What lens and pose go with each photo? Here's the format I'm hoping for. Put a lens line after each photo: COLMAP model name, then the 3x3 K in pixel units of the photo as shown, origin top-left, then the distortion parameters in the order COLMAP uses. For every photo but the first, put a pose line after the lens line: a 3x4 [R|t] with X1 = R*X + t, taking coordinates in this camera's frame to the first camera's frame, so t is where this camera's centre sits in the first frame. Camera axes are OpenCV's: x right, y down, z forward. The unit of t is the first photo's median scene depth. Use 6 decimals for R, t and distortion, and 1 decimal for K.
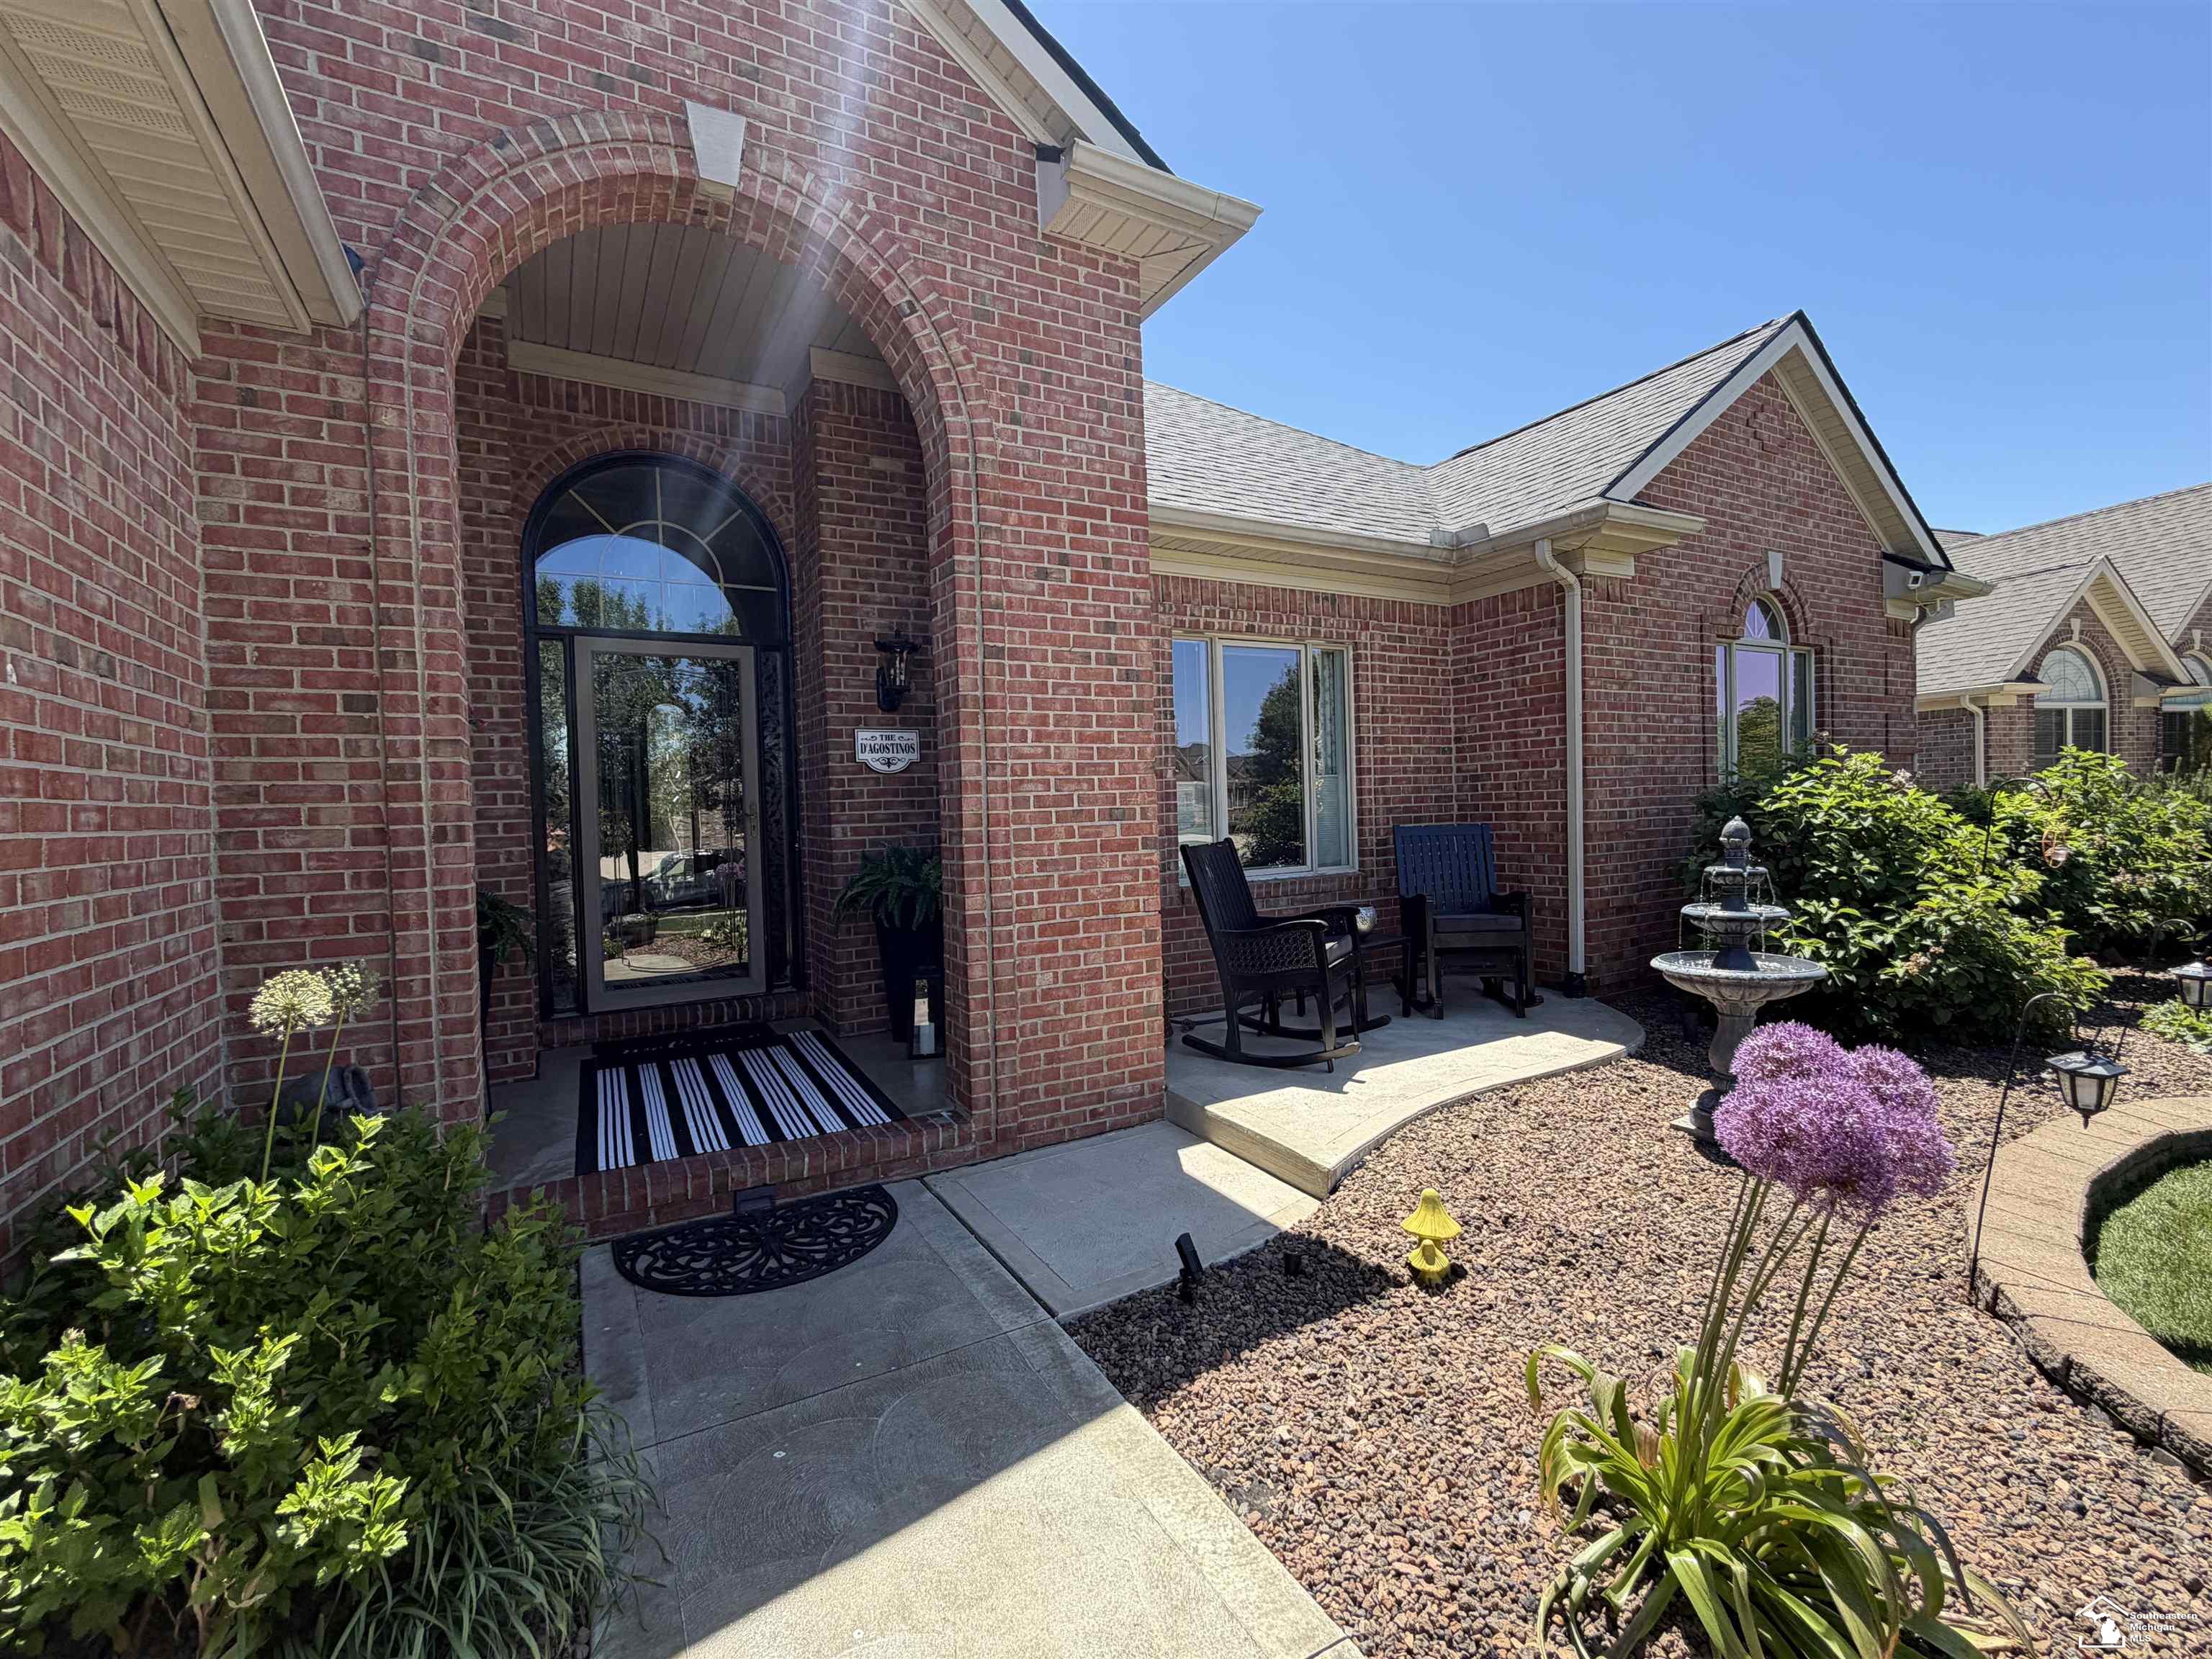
lens RADIAL K [[969.4, 0, 1112.9], [0, 969.4, 832.8], [0, 0, 1]] dist [-0.000756, 0.000396]
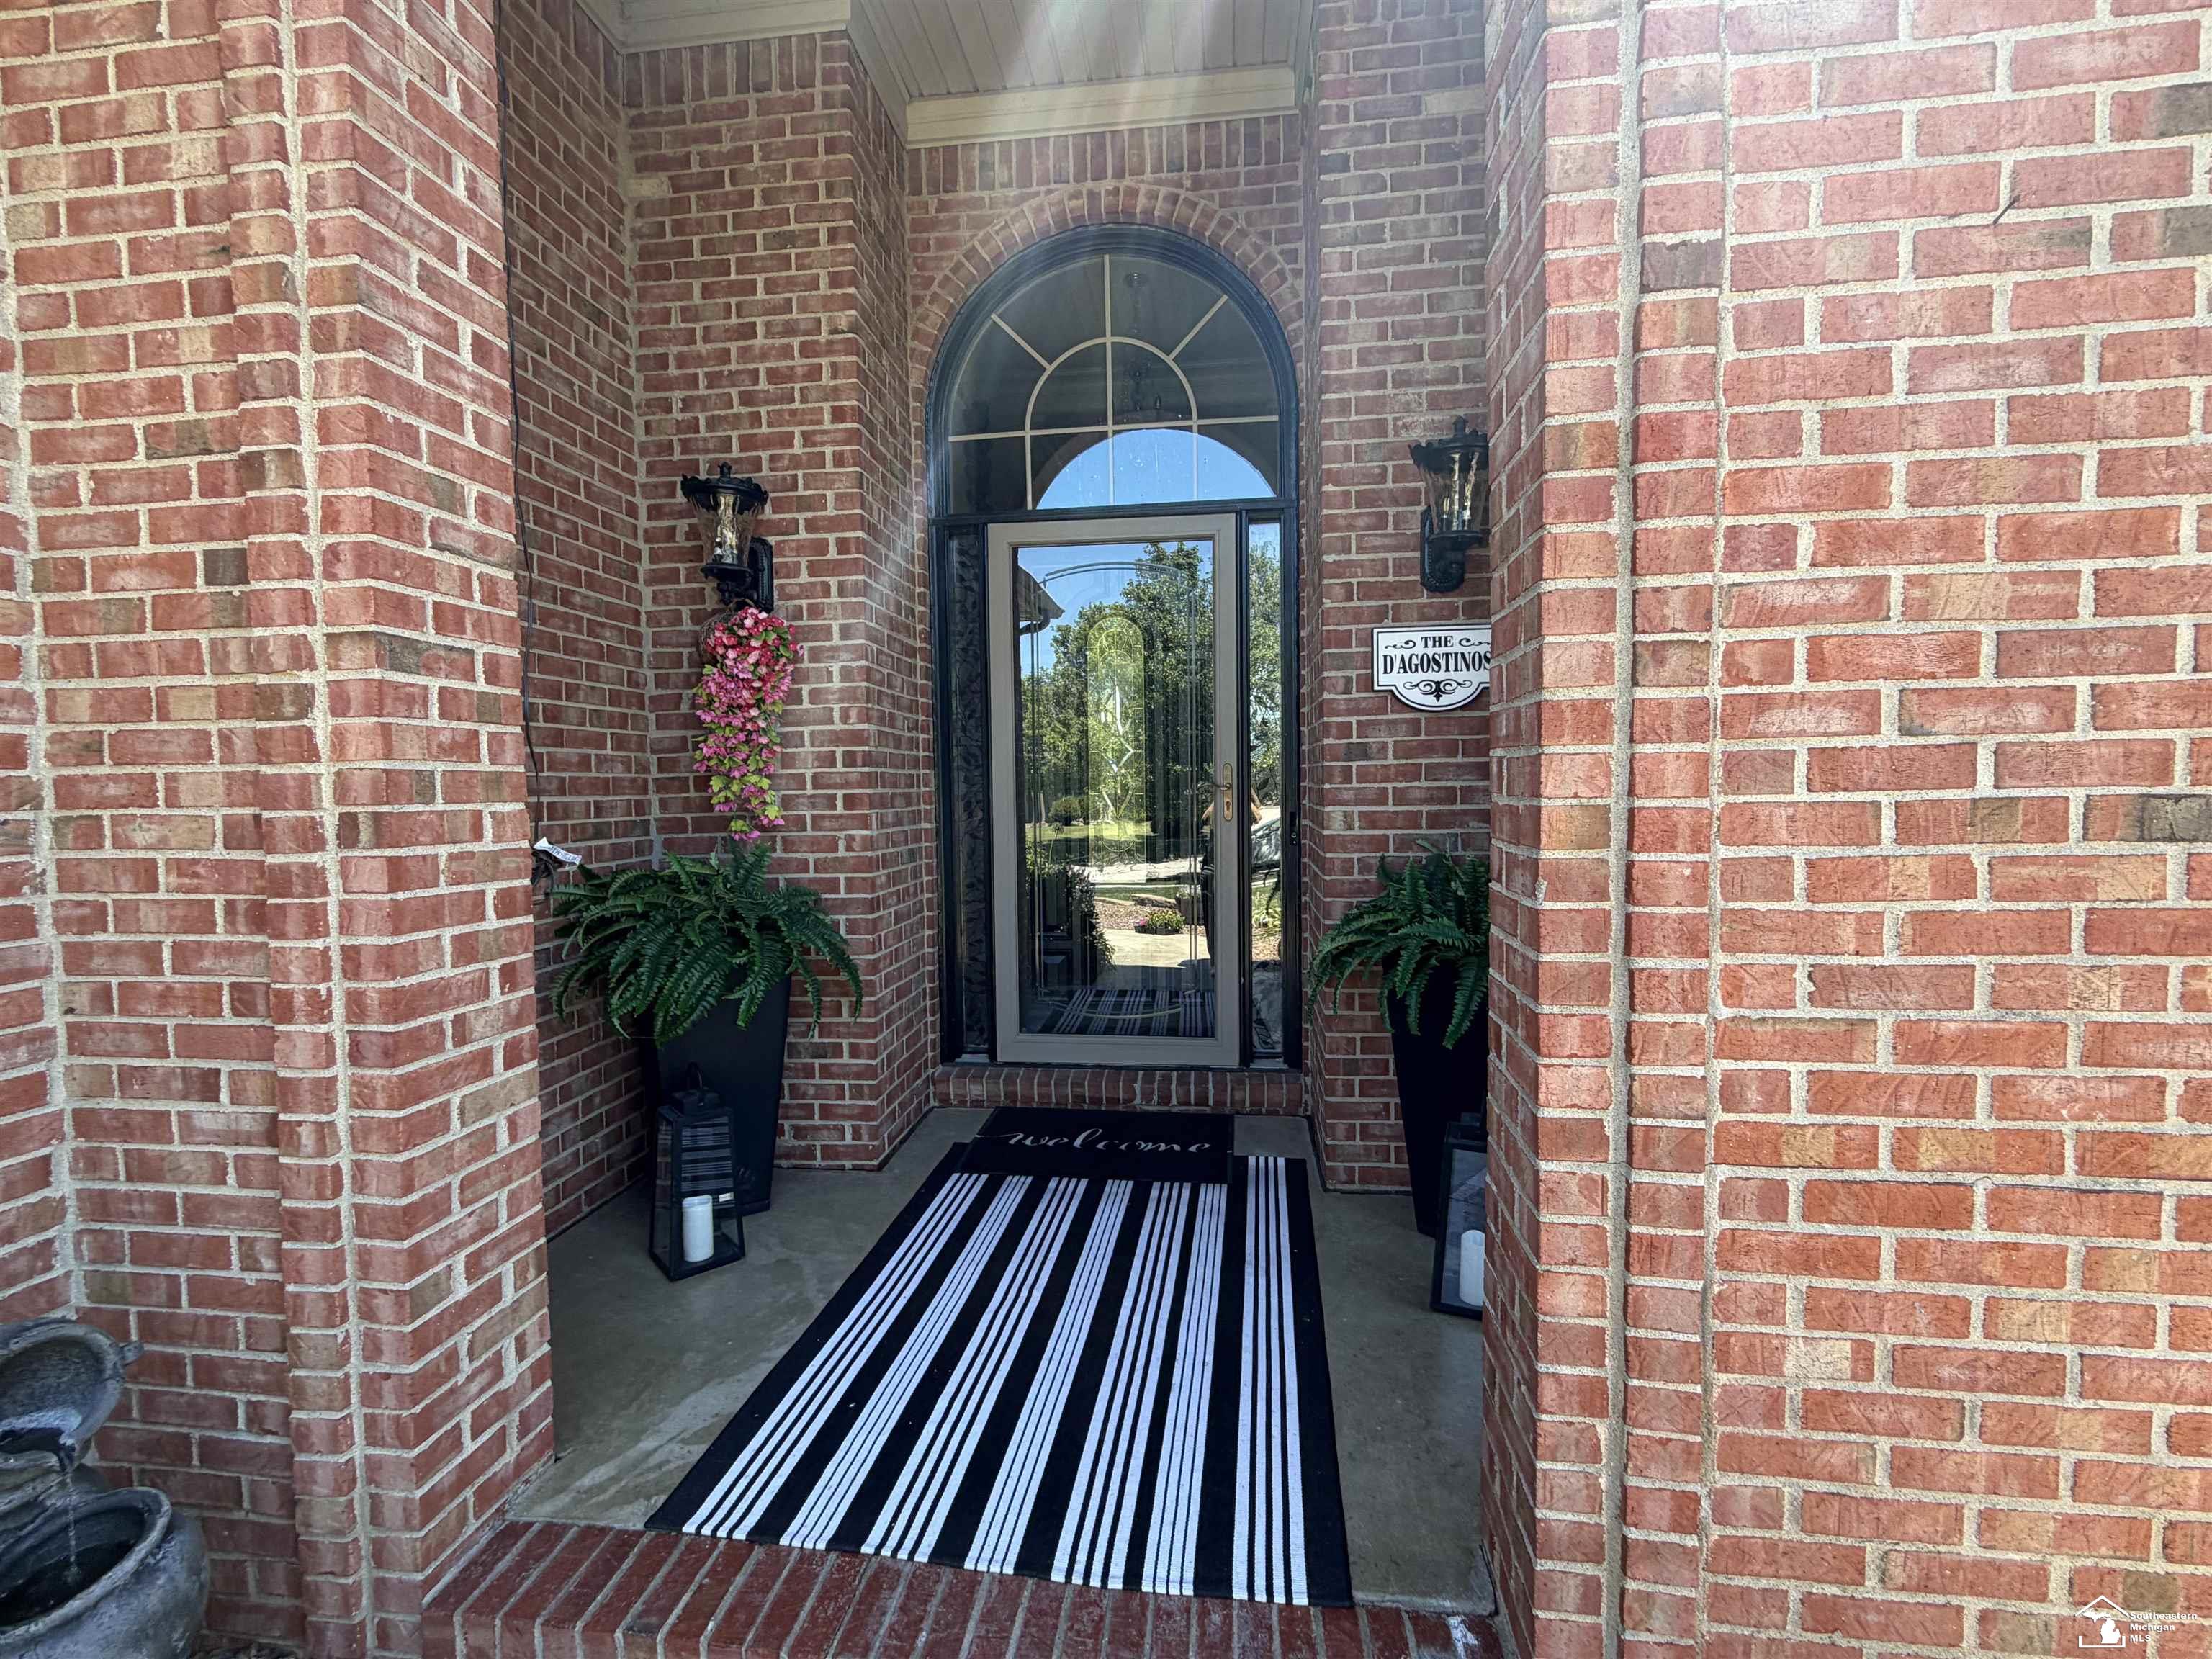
lens RADIAL K [[969.4, 0, 1112.9], [0, 969.4, 832.8], [0, 0, 1]] dist [-0.000756, 0.000396]
pose [[0.799144, 0.046740, -0.599319, -0.073661], [-0.022917, 0.998617, 0.047323, -0.021990], [0.600702, -0.024083, 0.799110, 0.639317]]
